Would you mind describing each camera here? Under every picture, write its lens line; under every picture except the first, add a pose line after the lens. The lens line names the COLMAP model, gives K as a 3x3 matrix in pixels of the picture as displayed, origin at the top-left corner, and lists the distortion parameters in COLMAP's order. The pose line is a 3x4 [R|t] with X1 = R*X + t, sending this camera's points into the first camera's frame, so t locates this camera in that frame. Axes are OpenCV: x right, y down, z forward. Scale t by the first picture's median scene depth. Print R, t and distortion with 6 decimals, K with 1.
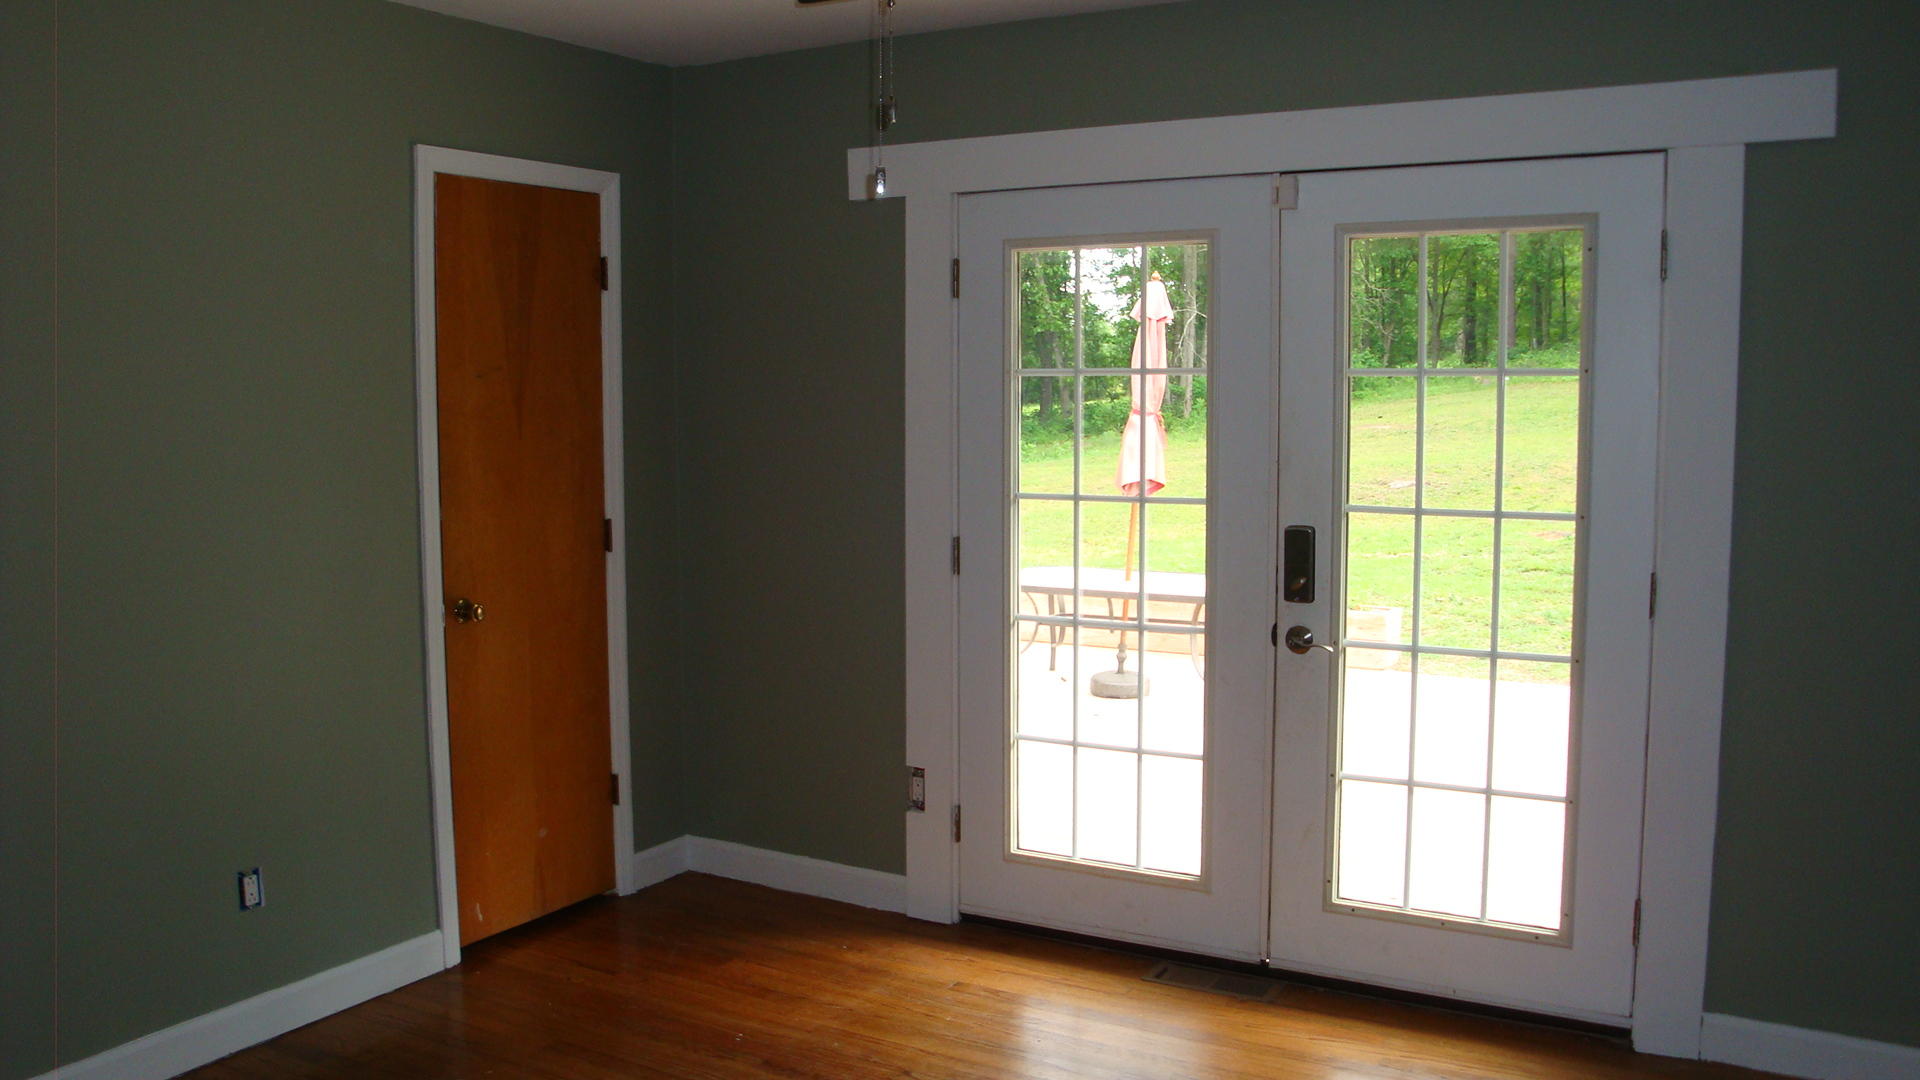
lens RADIAL K [[1599.0, 0, 960.0], [0, 1599.0, 540.0], [0, 0, 1]] dist [-0.141144, 0.058205]
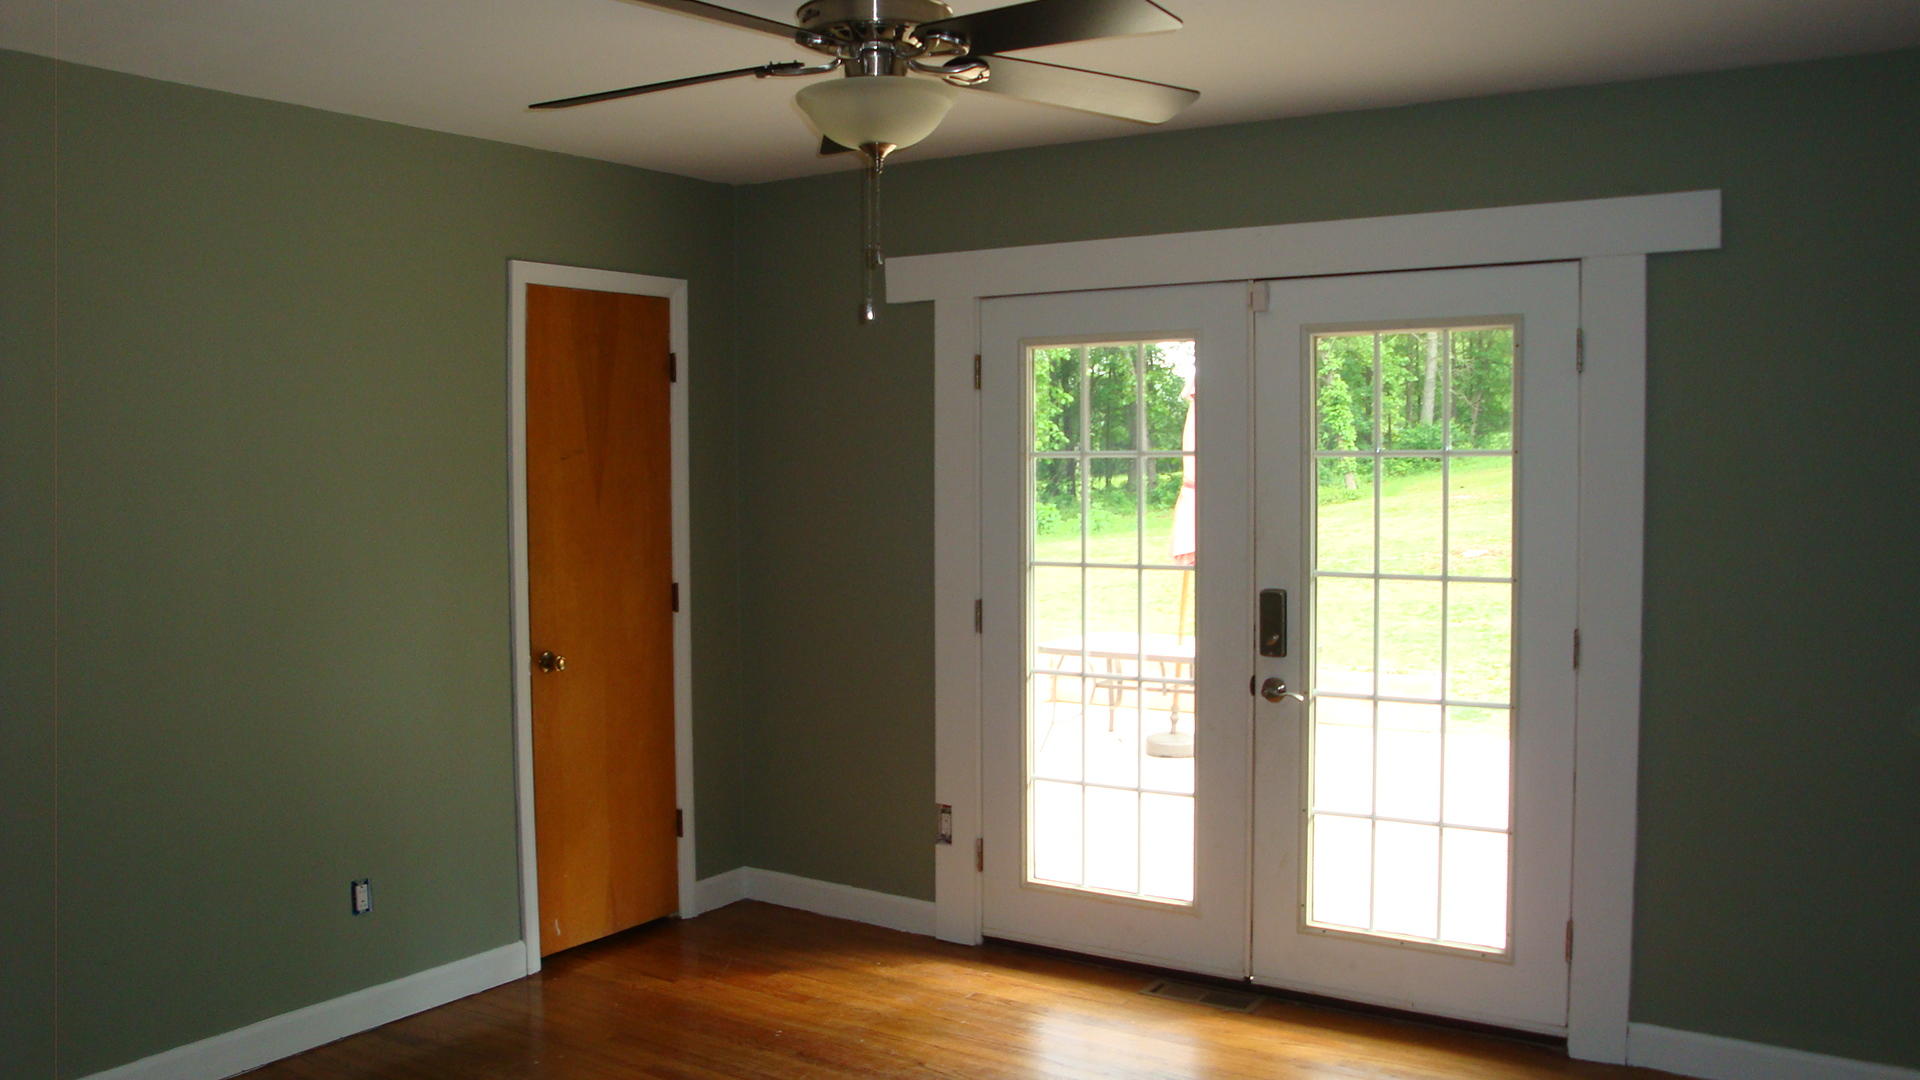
lens RADIAL K [[1583.0, 0, 960.0], [0, 1583.0, 540.0], [0, 0, 1]] dist [-0.171617, 0.148769]
pose [[0.998475, 0.000116, -0.055214, 0.050872], [-0.002551, 0.999027, -0.044035, 0.005773], [0.055155, 0.044109, 0.997503, -0.130603]]
